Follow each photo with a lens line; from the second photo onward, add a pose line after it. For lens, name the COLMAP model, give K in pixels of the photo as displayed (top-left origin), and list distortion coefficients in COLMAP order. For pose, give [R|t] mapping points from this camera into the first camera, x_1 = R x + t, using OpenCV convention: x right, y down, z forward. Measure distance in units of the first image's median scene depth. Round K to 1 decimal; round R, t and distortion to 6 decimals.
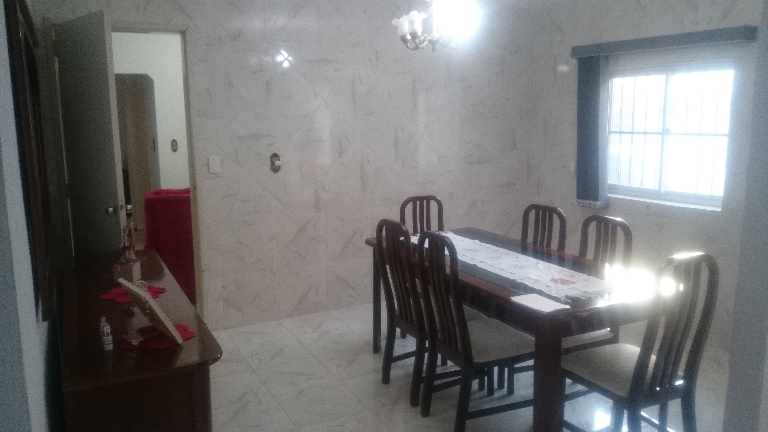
lens RADIAL K [[596.7, 0, 384.0], [0, 596.7, 216.0], [0, 0, 1]] dist [0.268609, -0.623439]
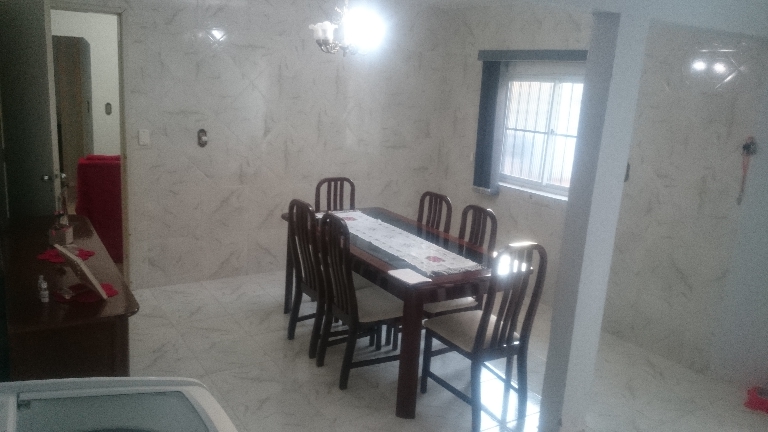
lens RADIAL K [[598.4, 0, 387.9], [0, 598.4, 217.2], [0, 0, 1]] dist [0.154142, -0.301152]
pose [[0.993505, 0.049385, 0.102513, 0.051376], [-0.055430, 0.996836, 0.056976, -0.029998], [-0.099375, -0.062289, 0.993099, -0.137937]]
